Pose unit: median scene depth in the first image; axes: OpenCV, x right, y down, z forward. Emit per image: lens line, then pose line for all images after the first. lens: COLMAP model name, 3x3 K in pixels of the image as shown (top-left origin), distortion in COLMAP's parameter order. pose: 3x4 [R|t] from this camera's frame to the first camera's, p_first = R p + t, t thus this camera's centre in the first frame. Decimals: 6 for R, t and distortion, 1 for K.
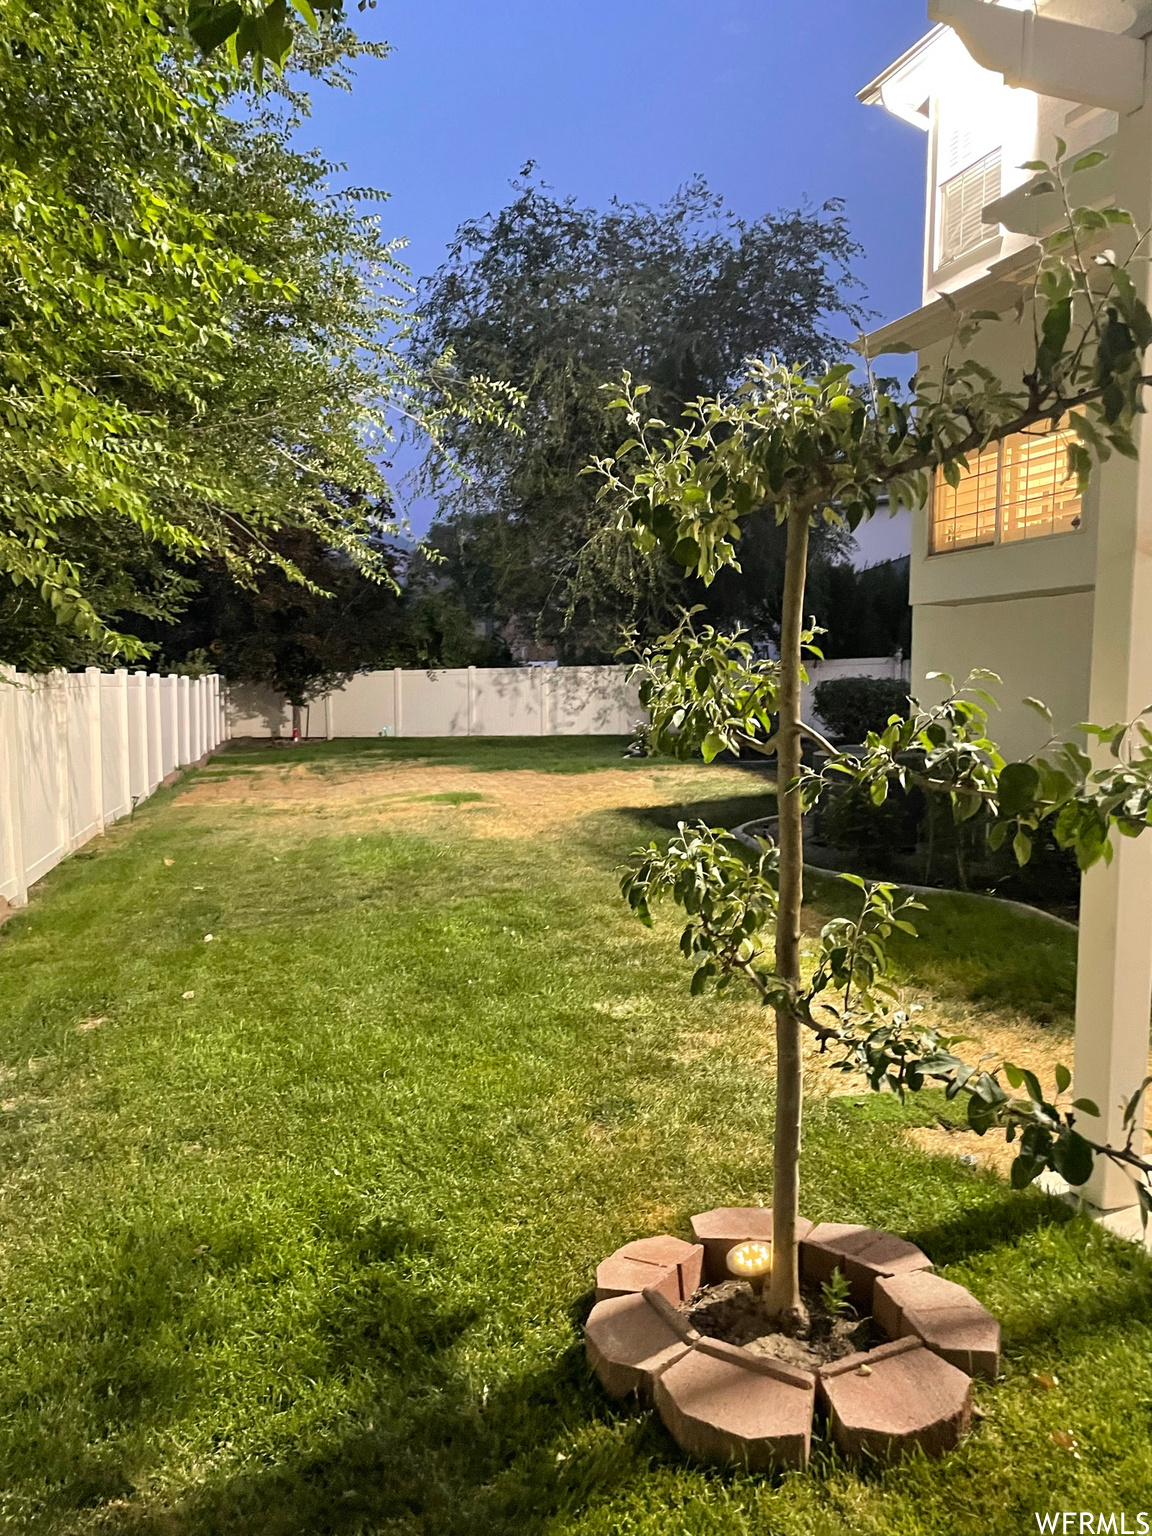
lens RADIAL K [[1163.3, 0, 576.0], [0, 1163.3, 768.0], [0, 0, 1]] dist [0.032685, -0.002008]
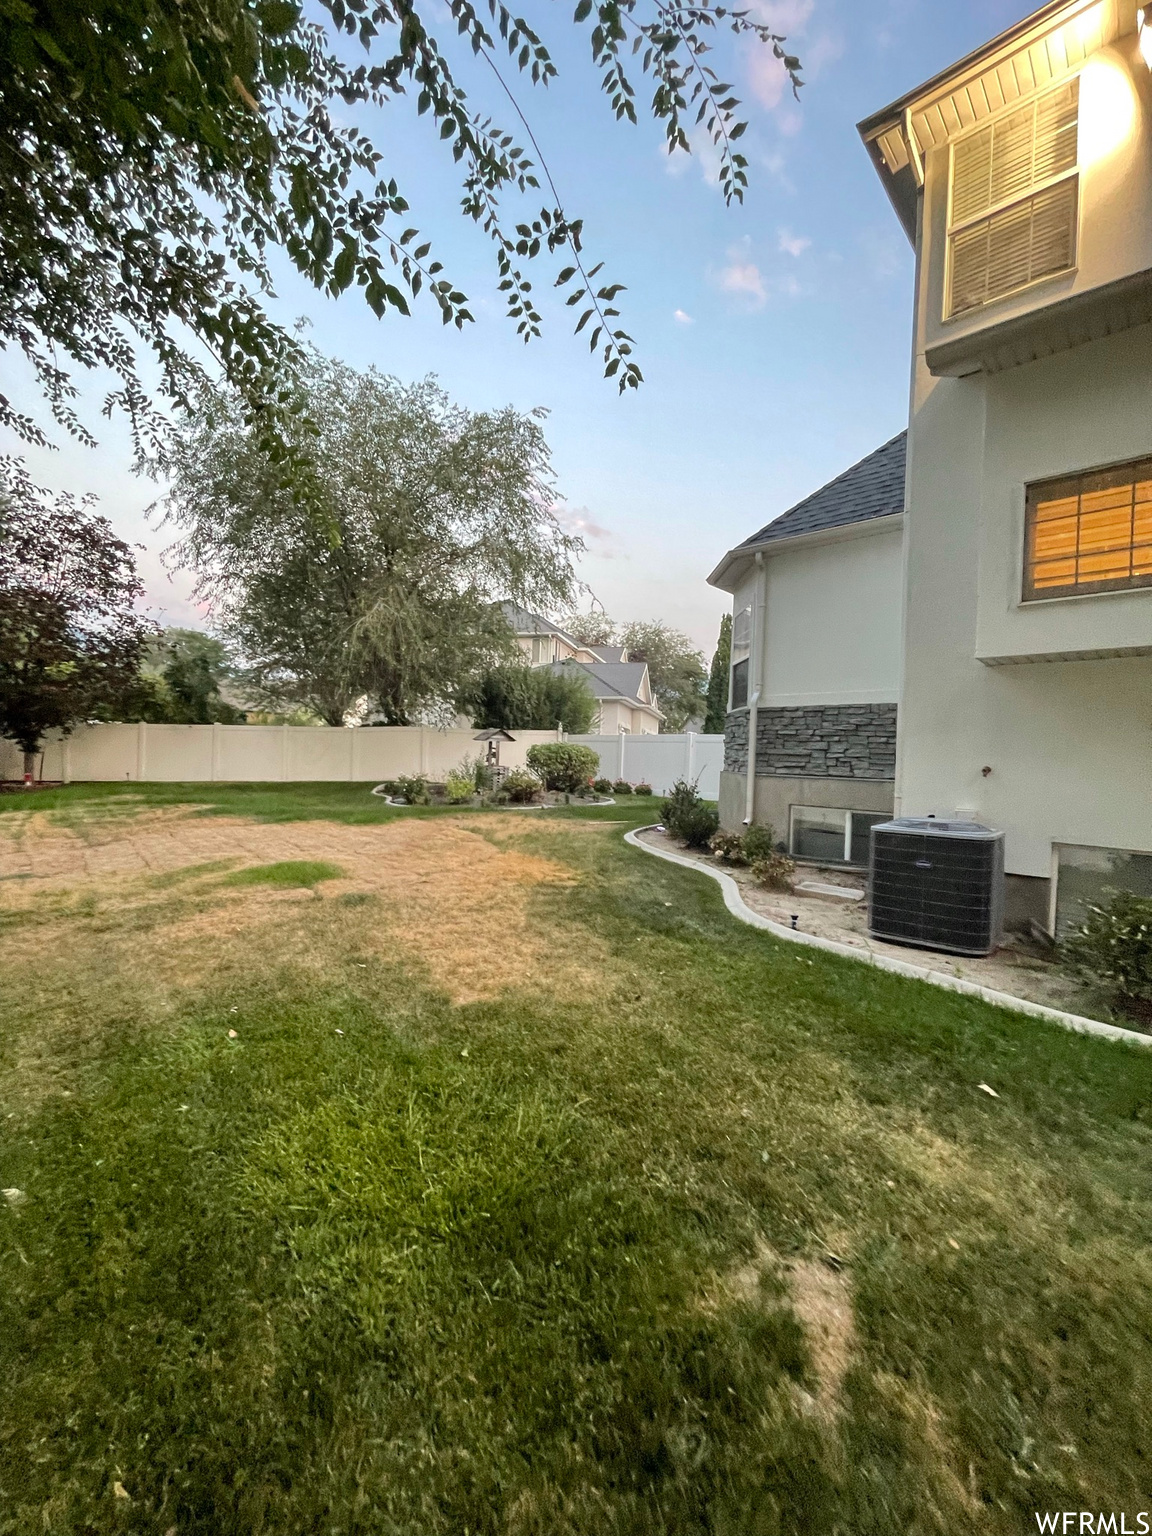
lens RADIAL K [[616.6, 0, 576.0], [0, 616.6, 768.0], [0, 0, 1]] dist [-0.001443, -0.000124]
pose [[0.878063, 0.019798, 0.478135, -0.122804], [0.000618, 0.999096, -0.042504, -0.025287], [-0.478544, 0.037617, 0.877257, 0.467036]]
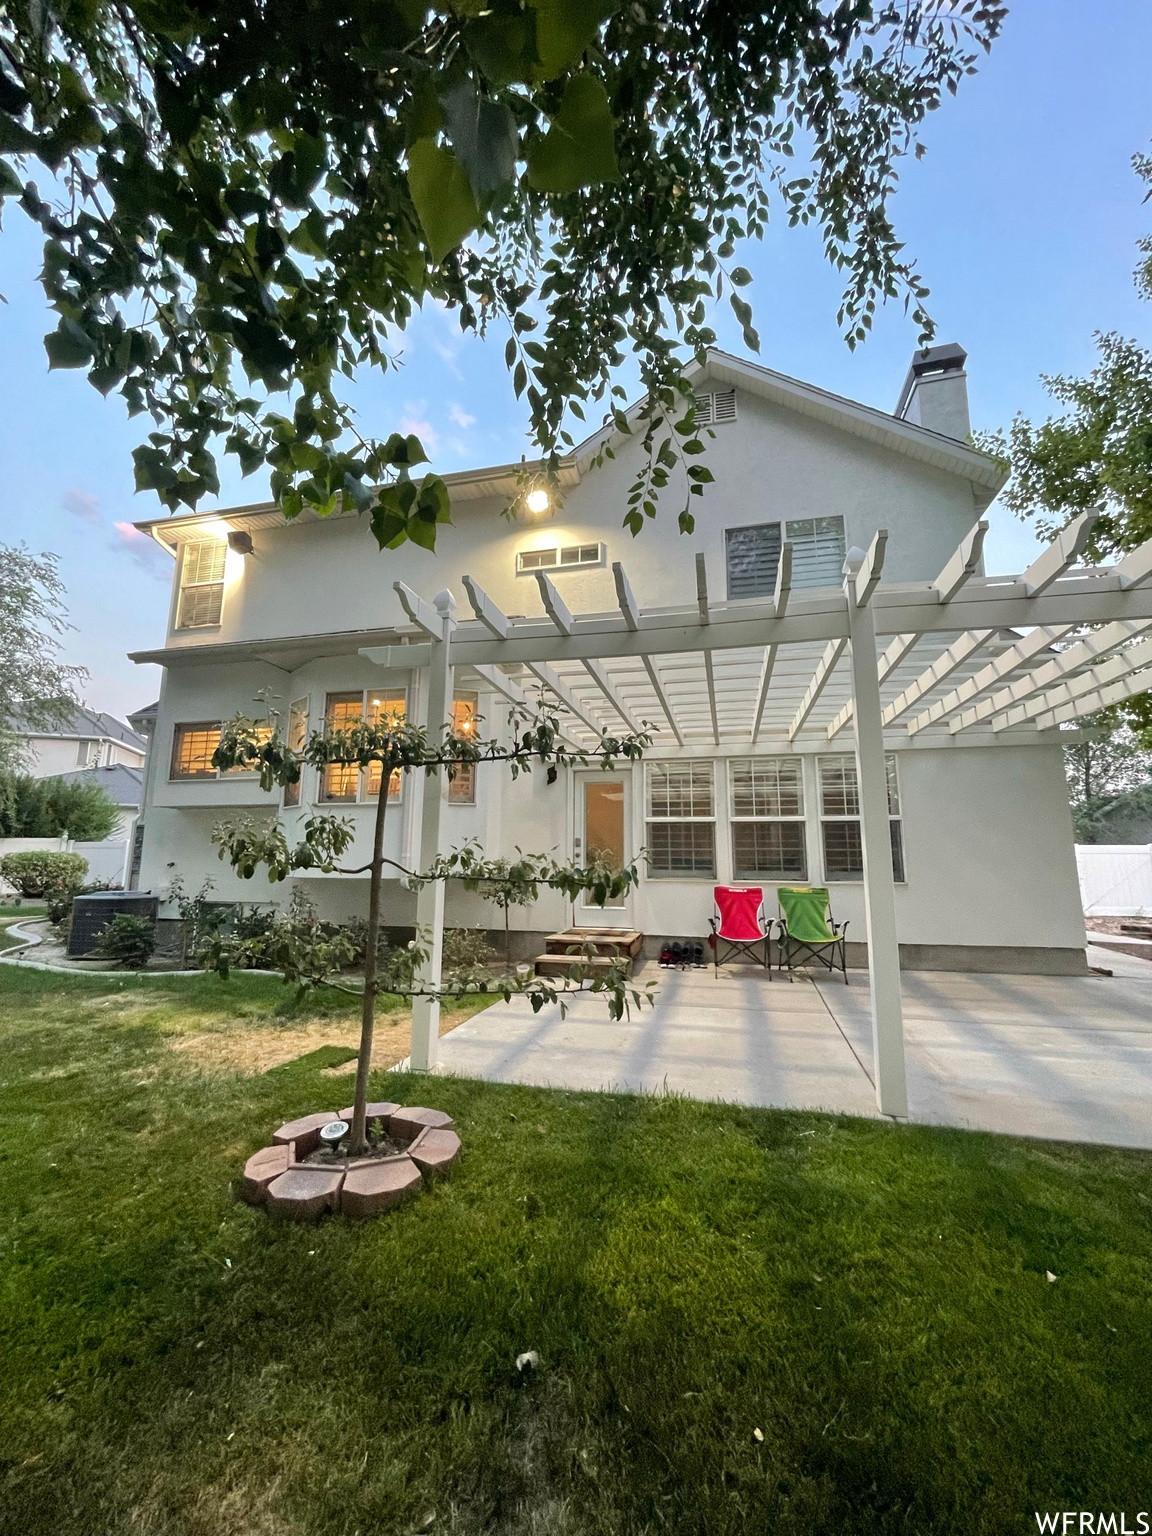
lens RADIAL K [[616.6, 0, 576.0], [0, 616.6, 768.0], [0, 0, 1]] dist [-0.001443, -0.000124]
pose [[0.527141, 0.133890, 0.839164, -0.094179], [0.054638, 0.980126, -0.190703, 0.005780], [-0.848020, 0.146377, 0.509349, 0.004775]]
